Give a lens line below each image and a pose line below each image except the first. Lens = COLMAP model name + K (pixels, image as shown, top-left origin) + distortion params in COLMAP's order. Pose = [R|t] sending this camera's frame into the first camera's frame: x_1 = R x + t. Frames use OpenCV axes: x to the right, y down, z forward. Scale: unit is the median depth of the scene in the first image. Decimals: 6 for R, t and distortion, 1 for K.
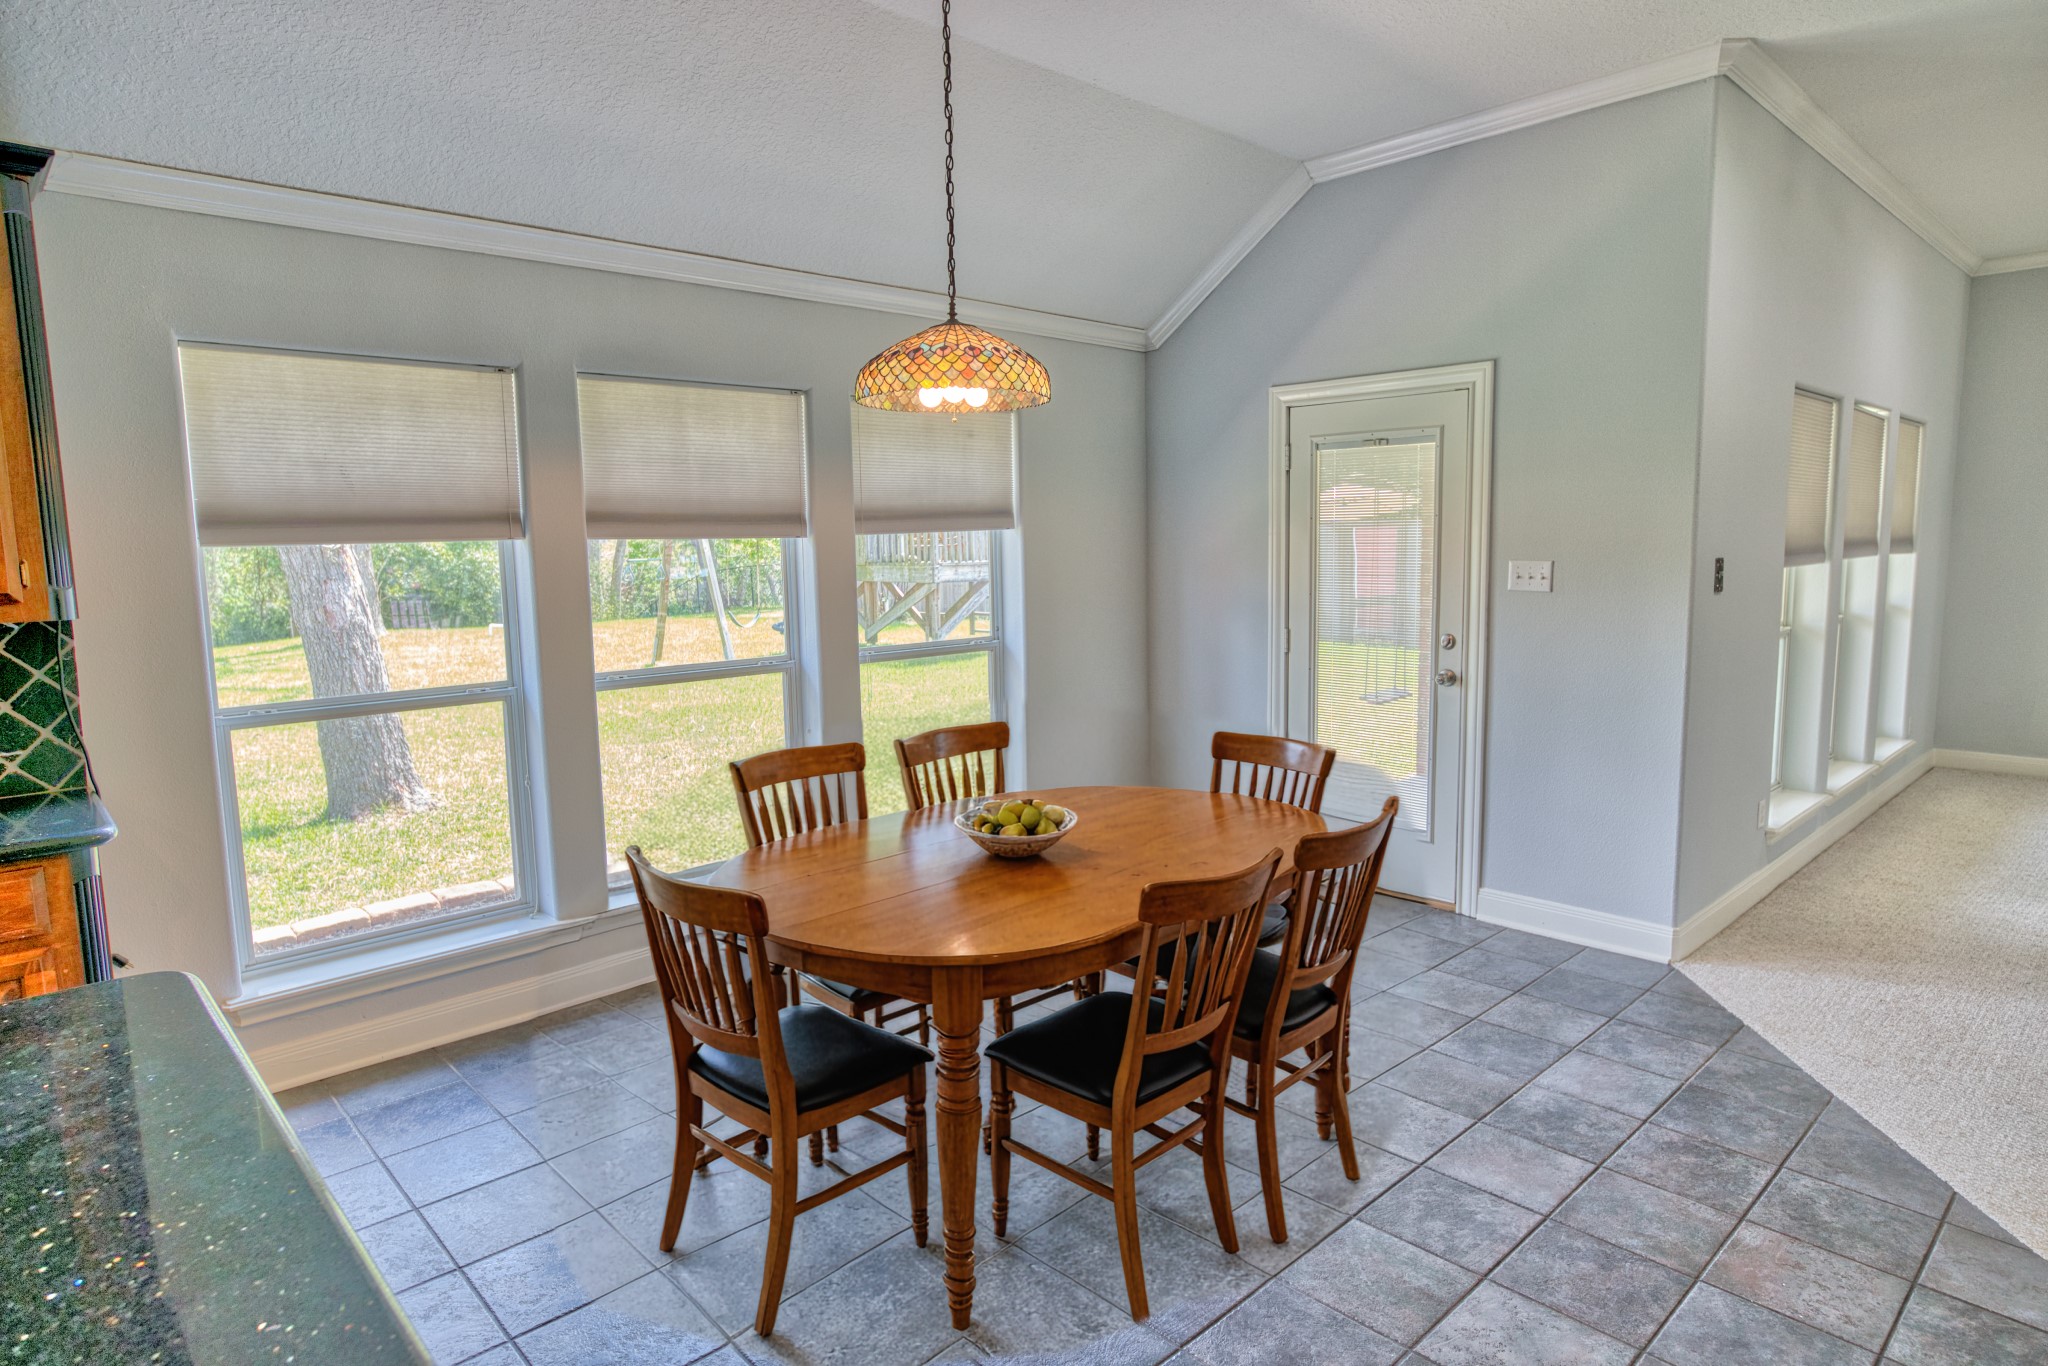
lens RADIAL K [[1165.6, 0, 1020.4], [0, 1165.6, 675.9], [0, 0, 1]] dist [-0.010904, 0.004375]
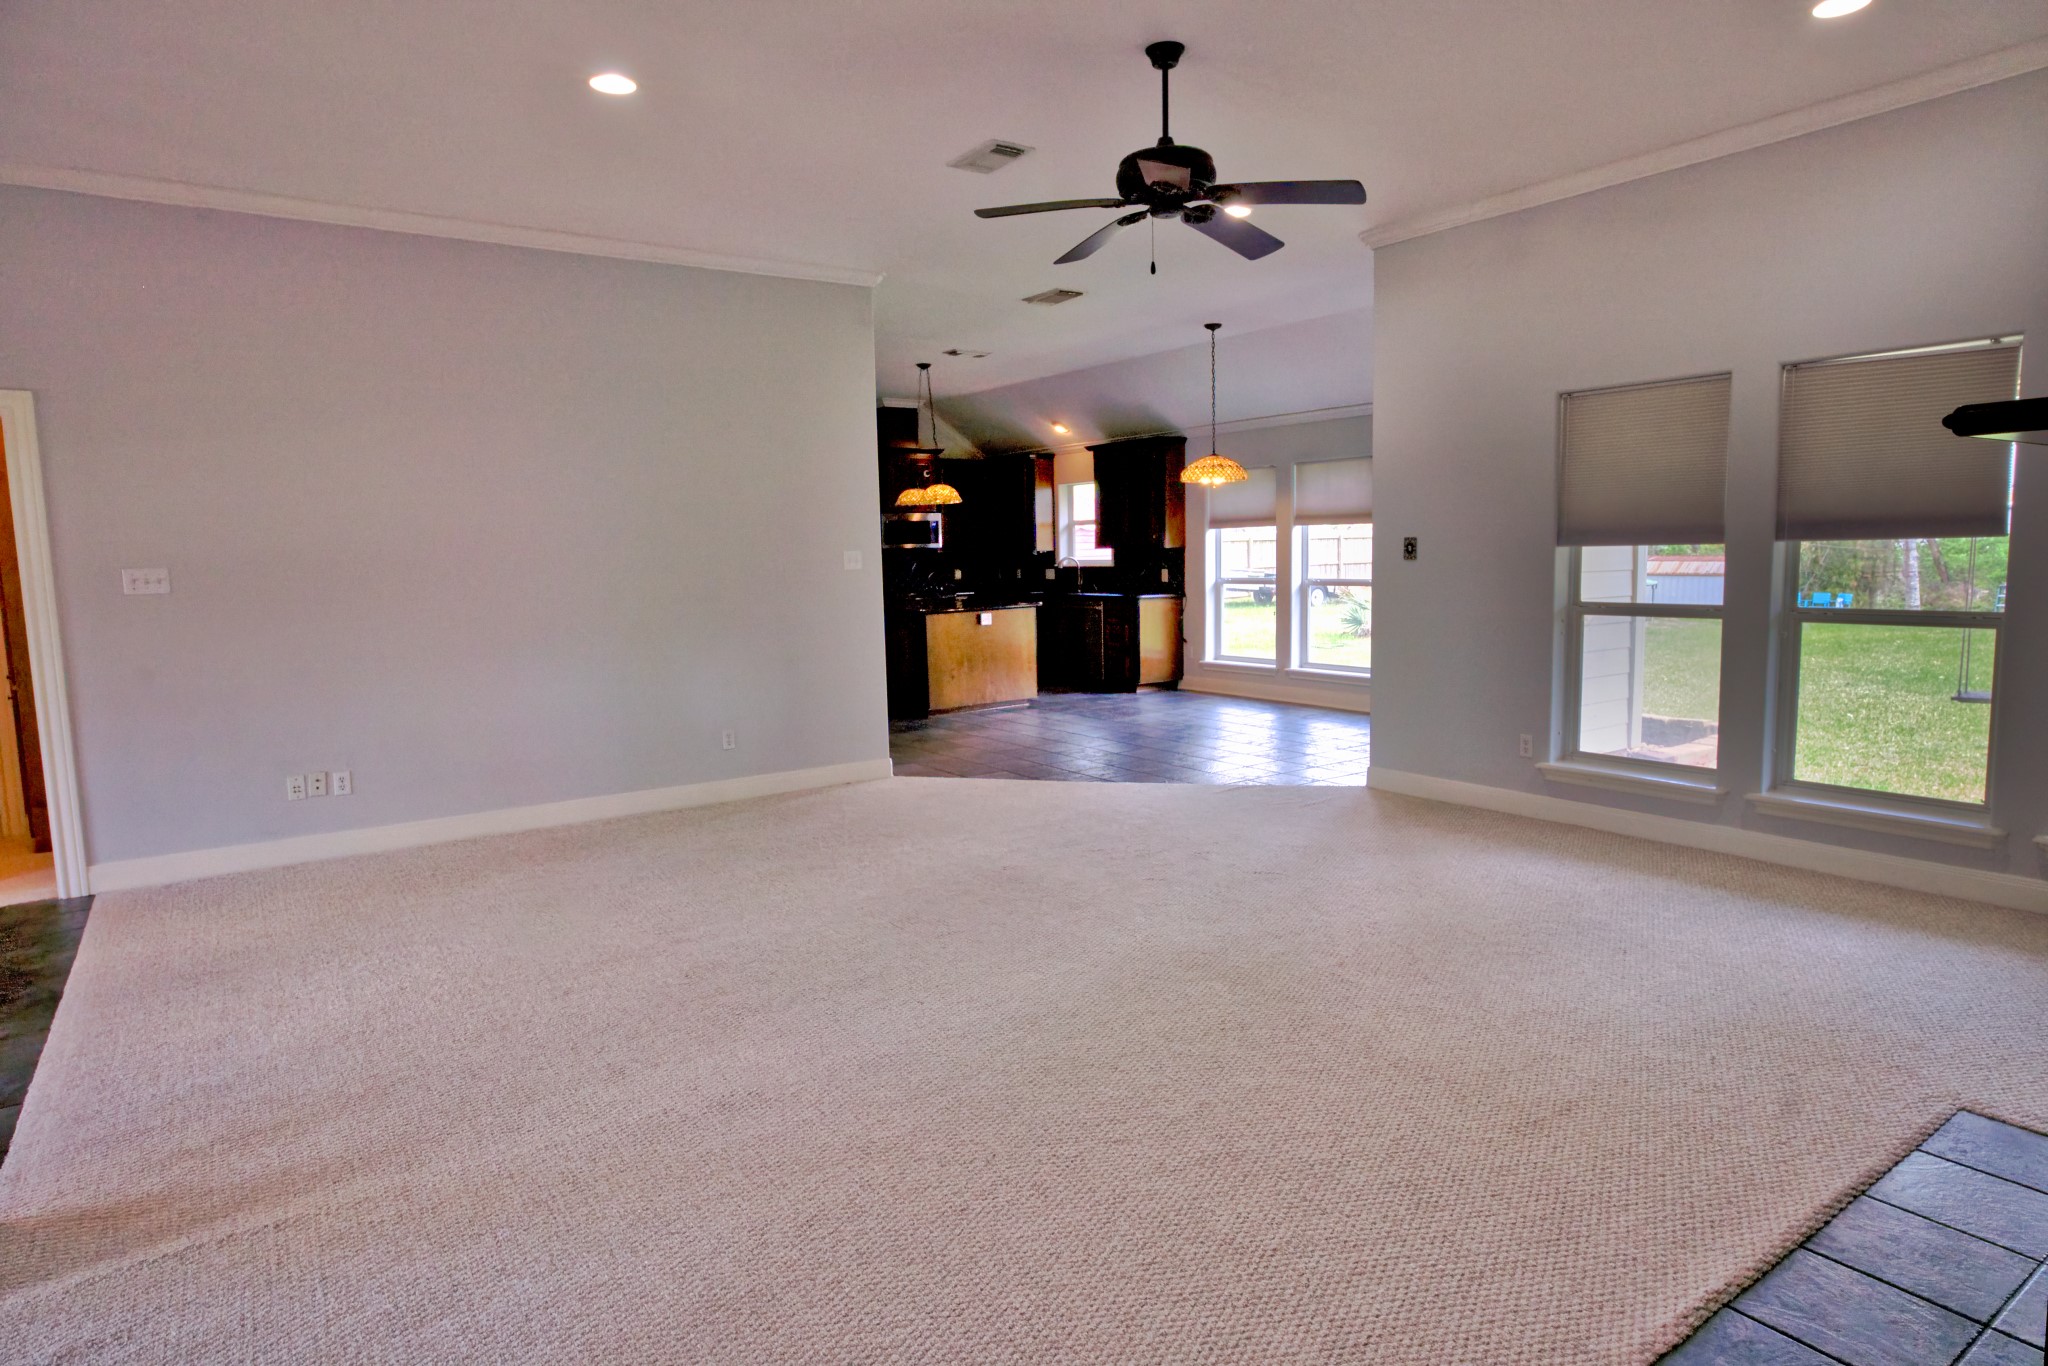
lens RADIAL K [[1165.6, 0, 1016.0], [0, 1165.6, 674.2], [0, 0, 1]] dist [-0.010904, 0.004375]
pose [[-0.146198, 0.129396, -0.980756, 2.101267], [-0.093018, 0.985218, 0.143851, -0.094763], [0.984873, 0.112258, -0.132000, 0.677587]]
